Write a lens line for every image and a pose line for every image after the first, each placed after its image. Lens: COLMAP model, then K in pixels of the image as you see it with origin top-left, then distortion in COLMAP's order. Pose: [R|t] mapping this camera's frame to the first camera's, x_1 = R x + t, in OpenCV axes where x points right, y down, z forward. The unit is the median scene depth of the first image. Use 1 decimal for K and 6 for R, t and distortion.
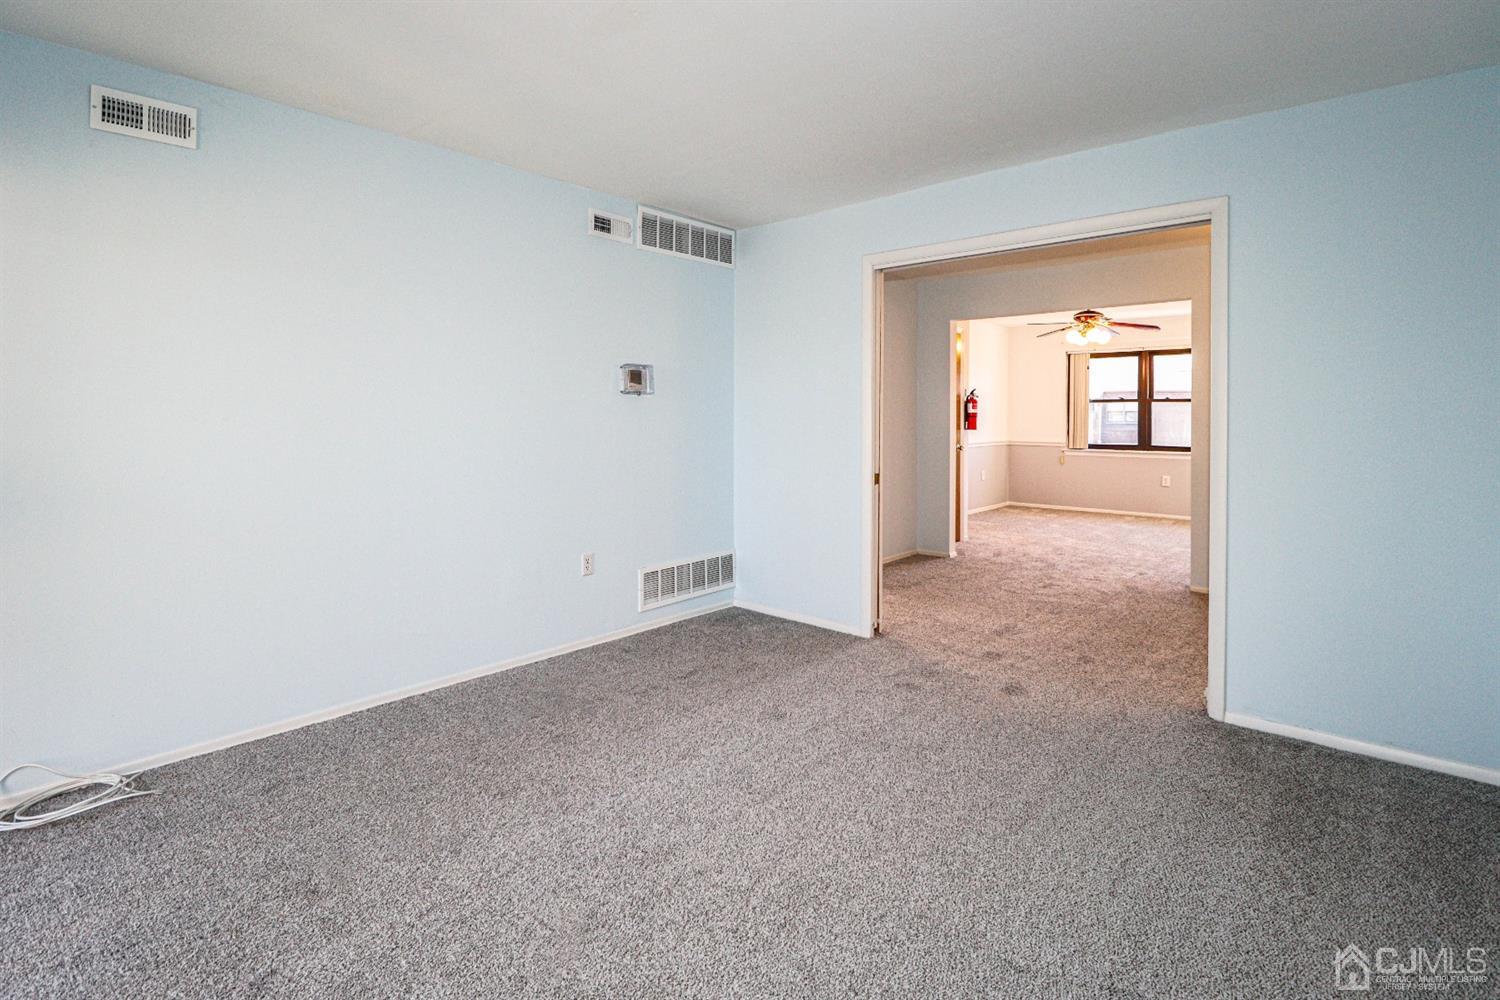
lens RADIAL K [[709.2, 0, 736.7], [0, 709.2, 414.6], [0, 0, 1]] dist [-0.001513, -0.011215]
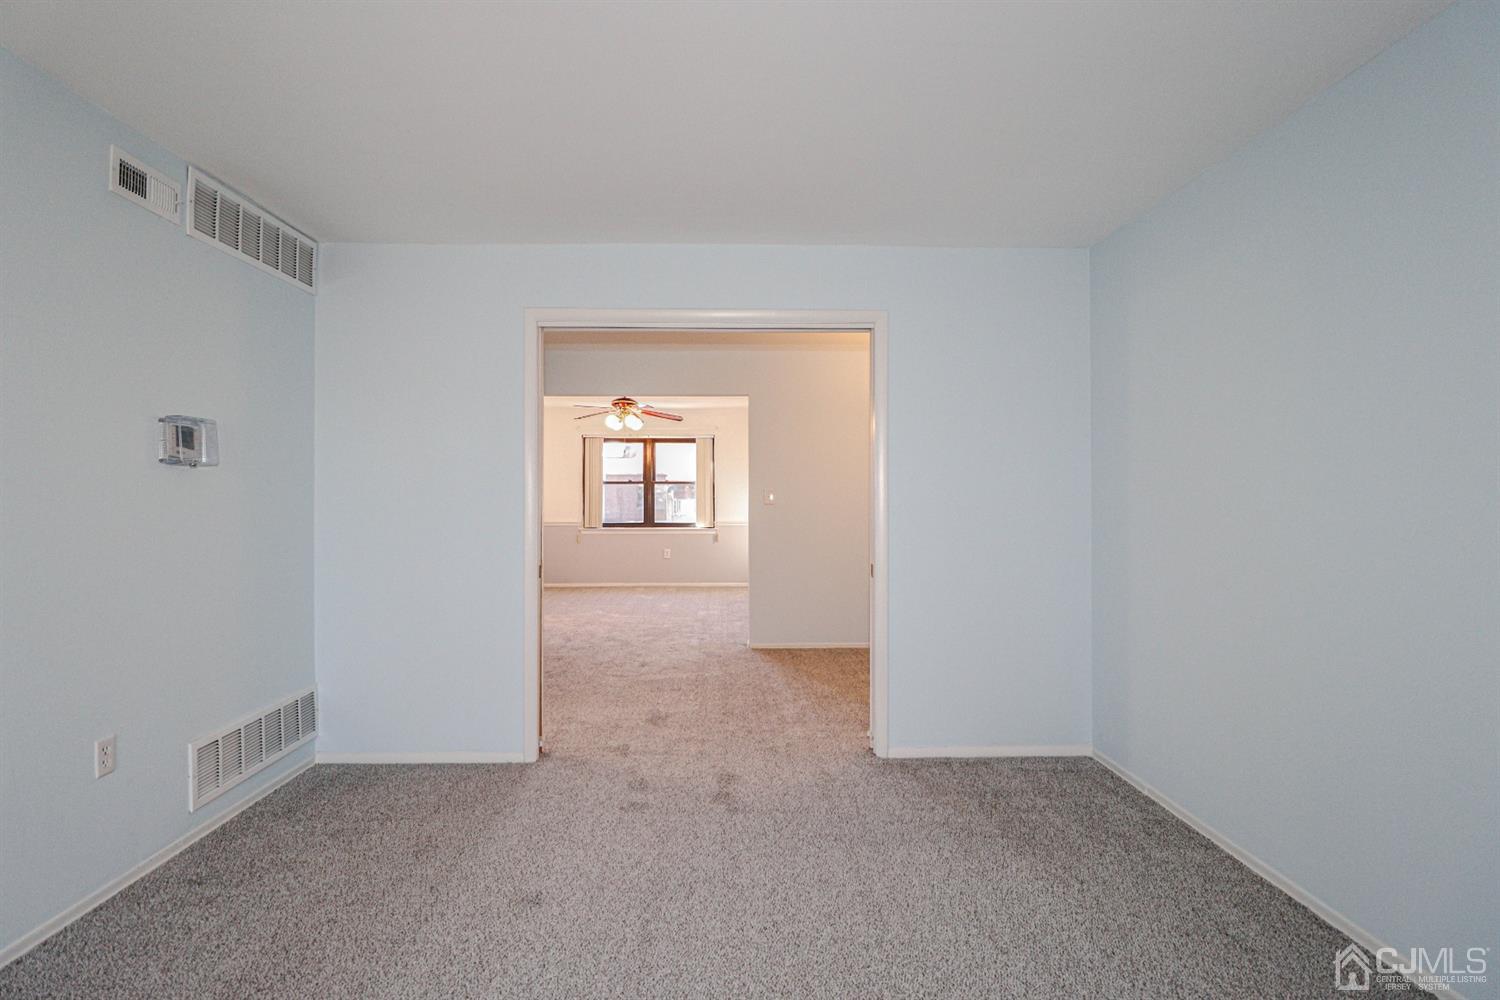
lens RADIAL K [[709.2, 0, 729.4], [0, 709.2, 486.7], [0, 0, 1]] dist [-0.001513, -0.011215]
pose [[0.733323, 0.005859, 0.679855, -0.117215], [0.002516, 0.999933, -0.011332, -0.000625], [-0.679875, 0.010020, 0.733259, 0.119957]]
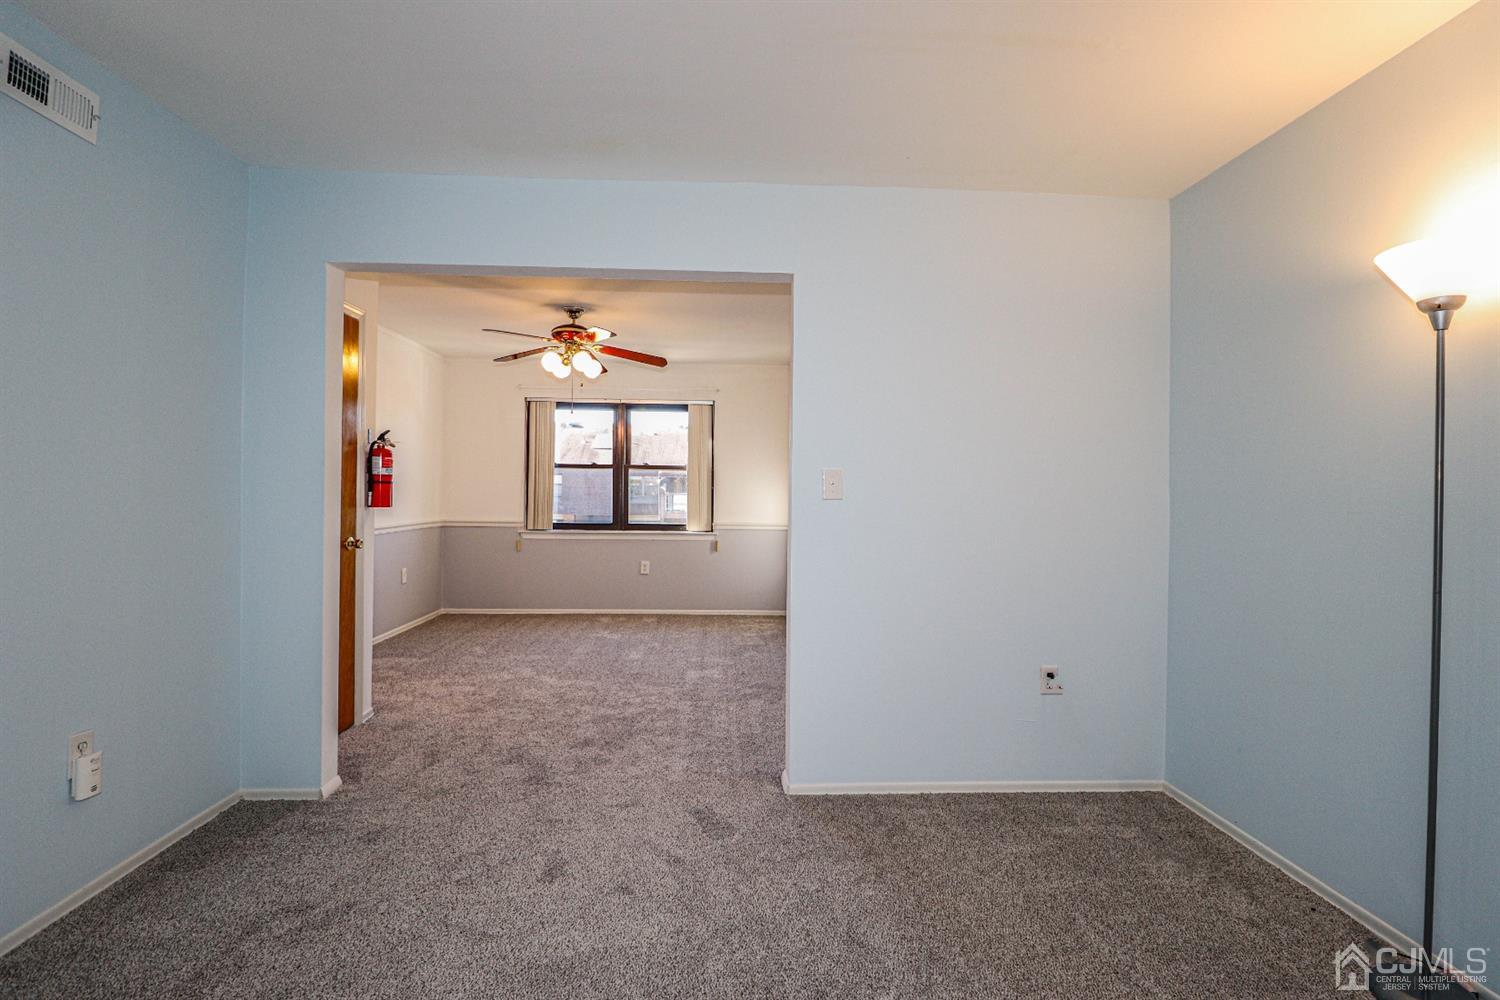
lens RADIAL K [[709.2, 0, 752.9], [0, 709.2, 493.0], [0, 0, 1]] dist [-0.001513, -0.011215]
pose [[0.704548, 0.004251, 0.709643, 0.153453], [-0.010512, 0.999935, 0.004447, 0.005844], [-0.709578, -0.010593, 0.704547, 0.435077]]
